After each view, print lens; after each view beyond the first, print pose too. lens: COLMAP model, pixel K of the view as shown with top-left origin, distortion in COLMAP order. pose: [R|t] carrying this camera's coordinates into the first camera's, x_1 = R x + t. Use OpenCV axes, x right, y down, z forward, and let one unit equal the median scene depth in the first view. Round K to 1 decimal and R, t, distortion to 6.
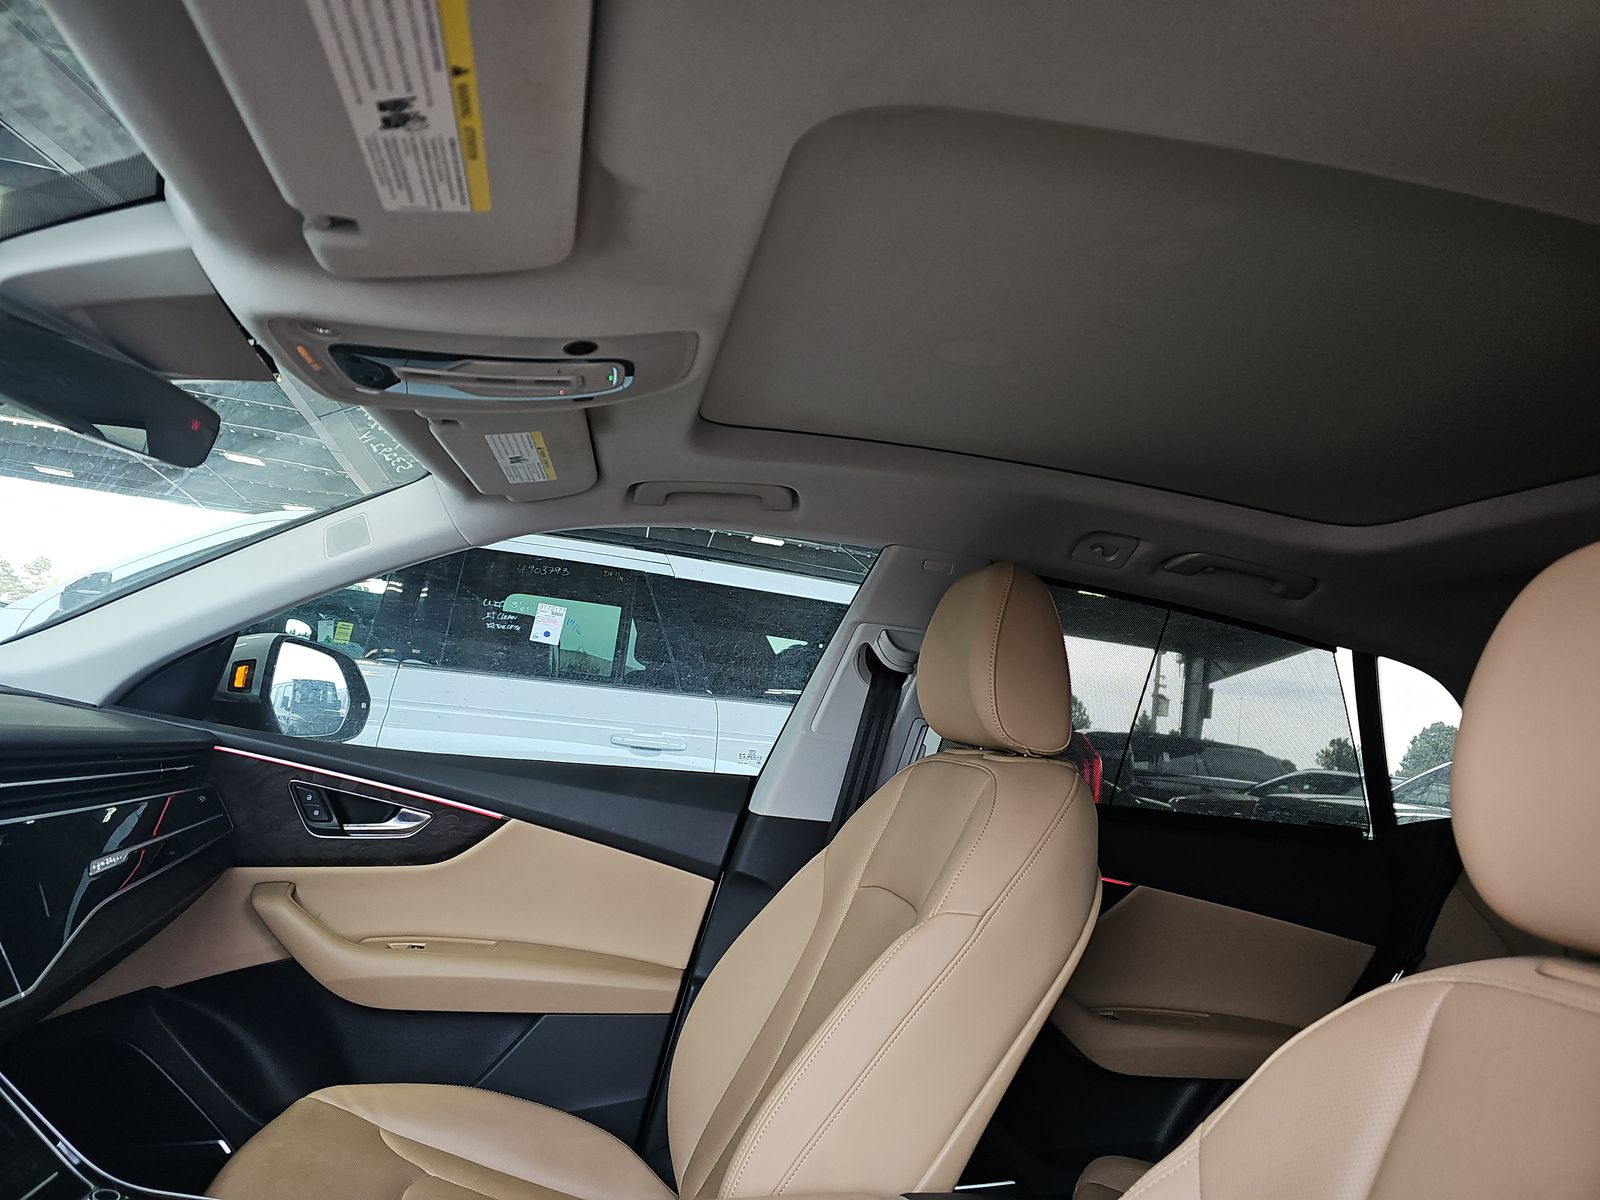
lens RADIAL K [[1021.1, 0, 790.0], [0, 1021.1, 563.2], [0, 0, 1]] dist [0.046379, -0.052238]
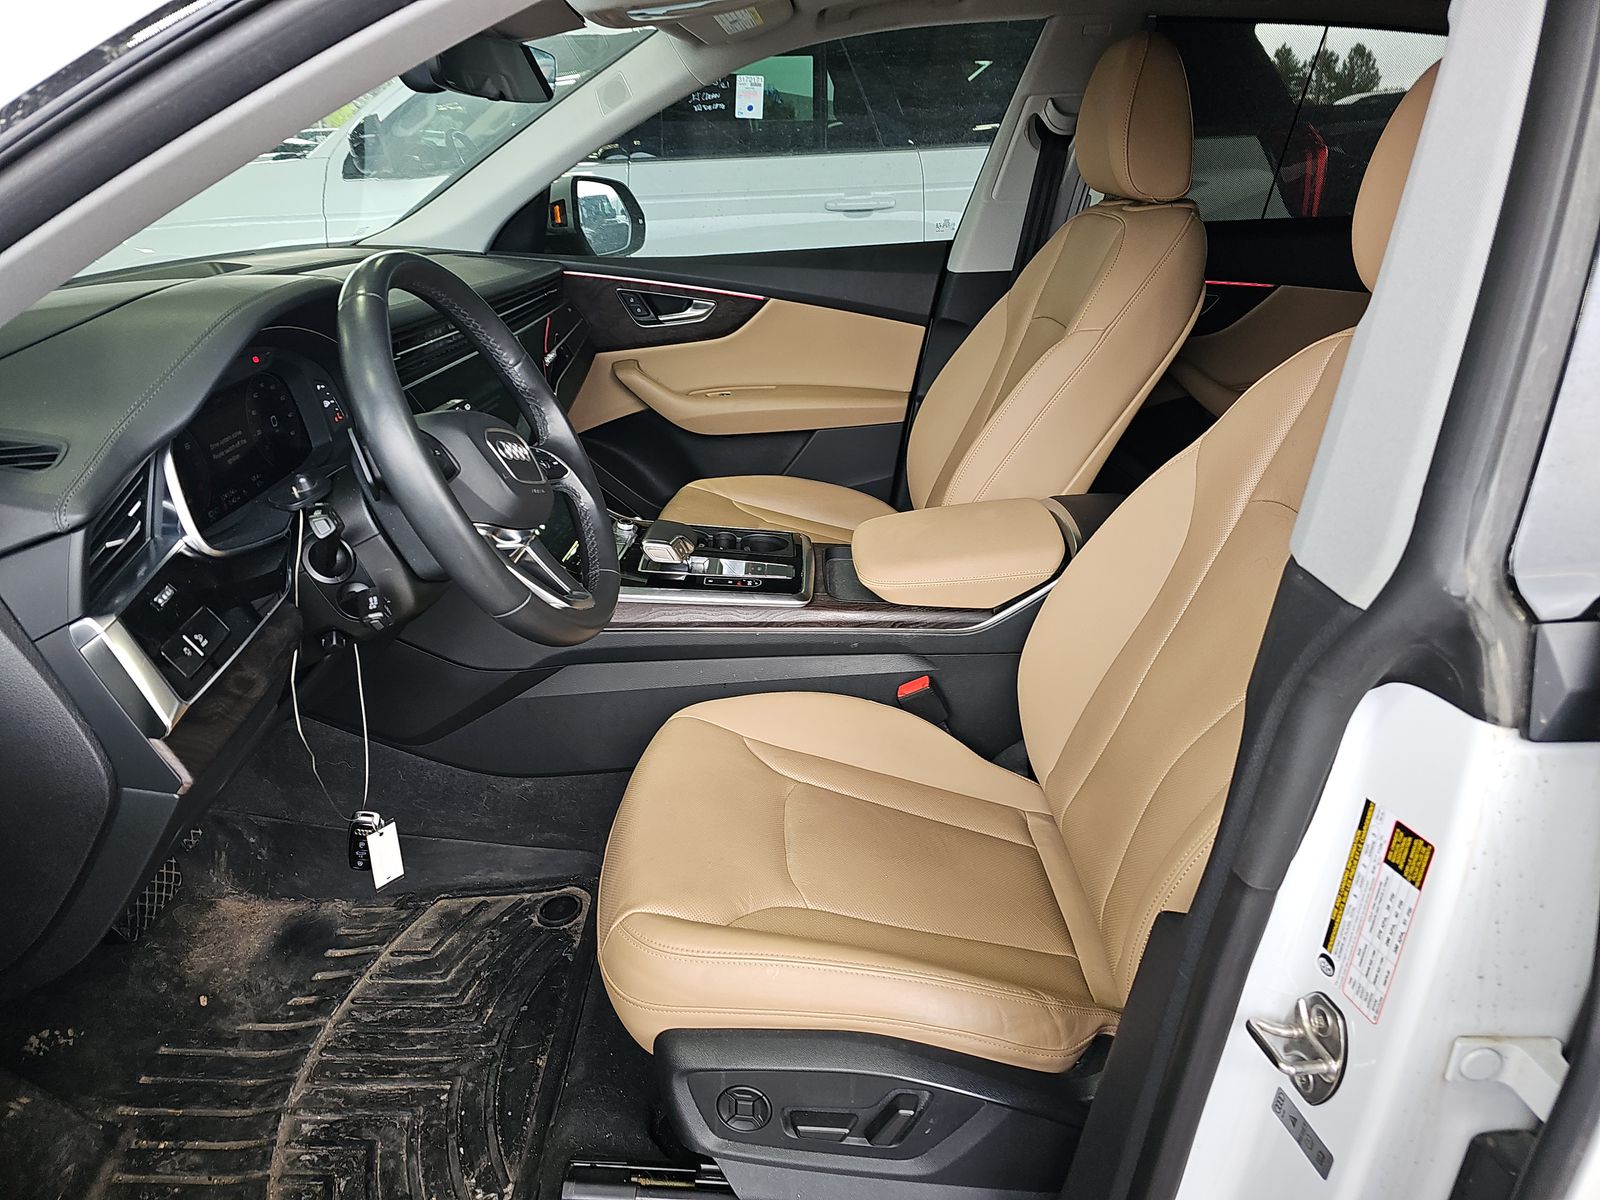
lens RADIAL K [[1030.4, 0, 800.0], [0, 1030.4, 600.0], [0, 0, 1]] dist [0.097851, -0.099120]
pose [[0.973960, -0.053944, -0.220208, 0.047404], [0.162750, 0.842558, 0.513428, -0.114704], [0.157842, -0.535897, 0.829397, -0.348197]]
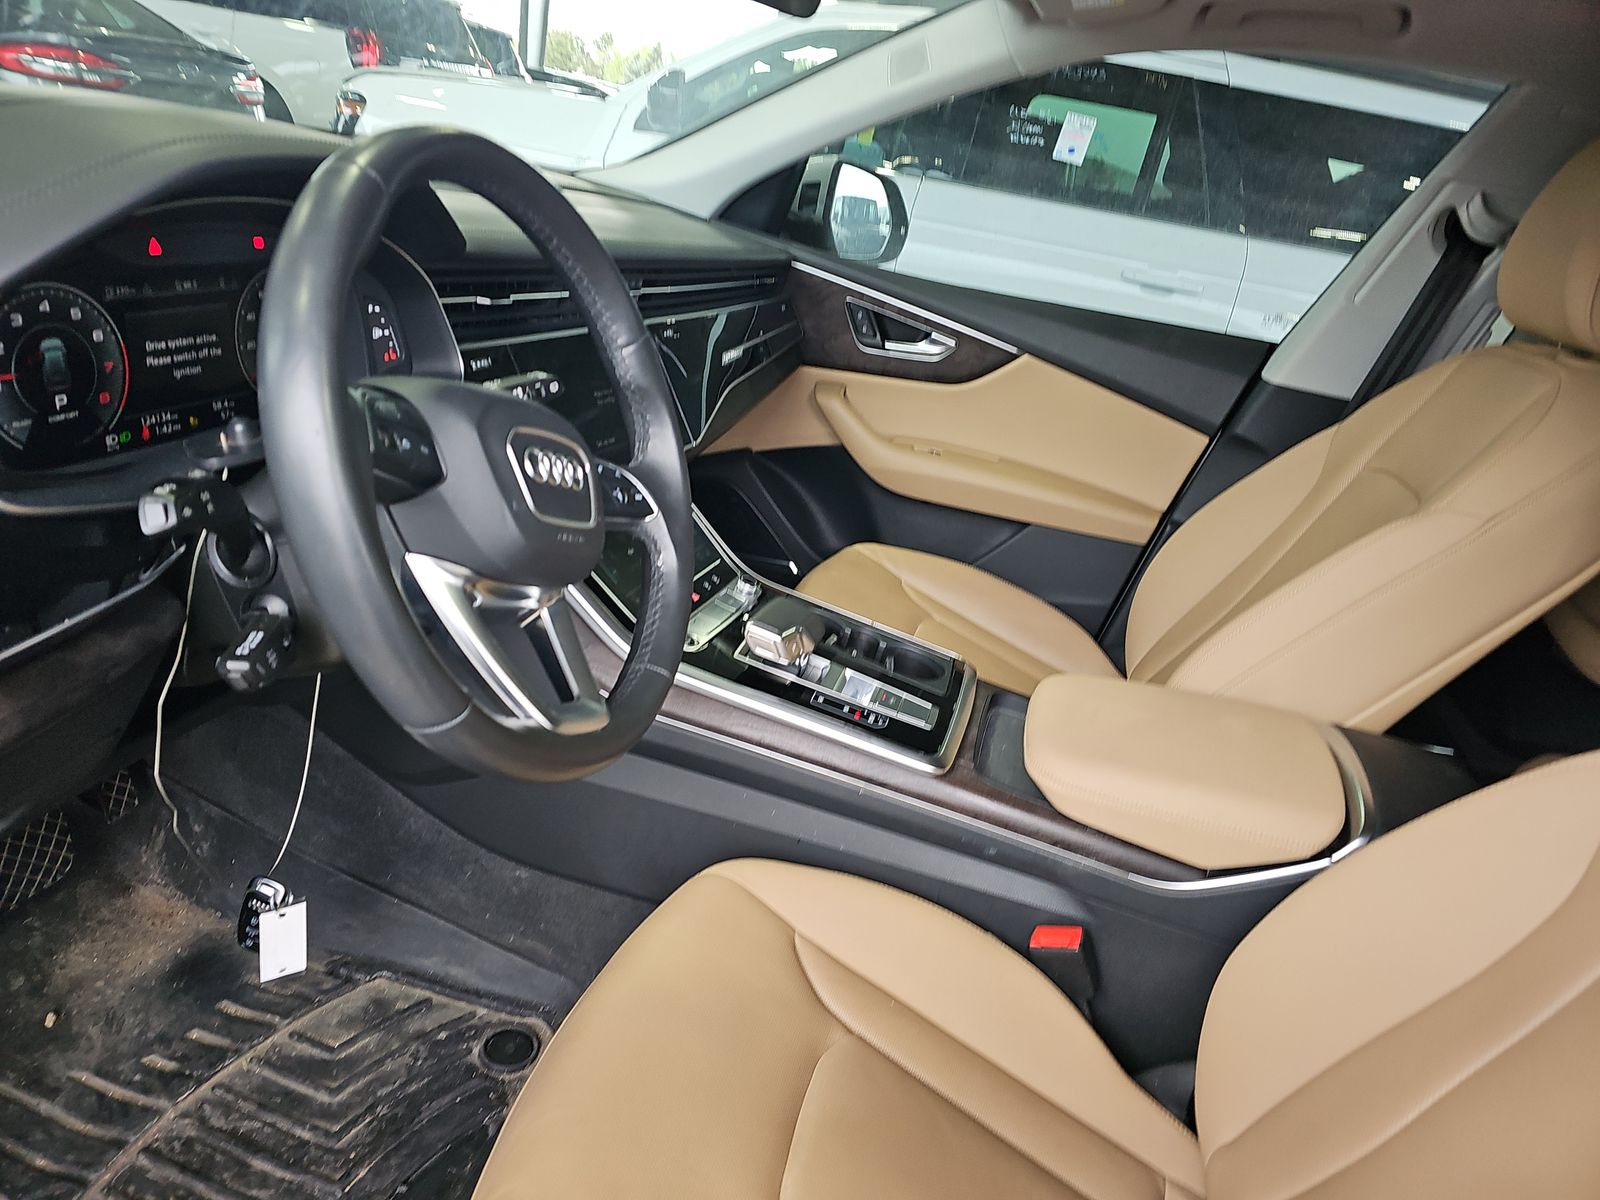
lens RADIAL K [[1030.4, 0, 800.0], [0, 1030.4, 600.0], [0, 0, 1]] dist [0.097851, -0.099120]
pose [[0.896182, 0.222495, -0.383867, -0.002899], [-0.016368, 0.881166, 0.472523, -0.041243], [0.443385, -0.417183, 0.793327, -0.095189]]
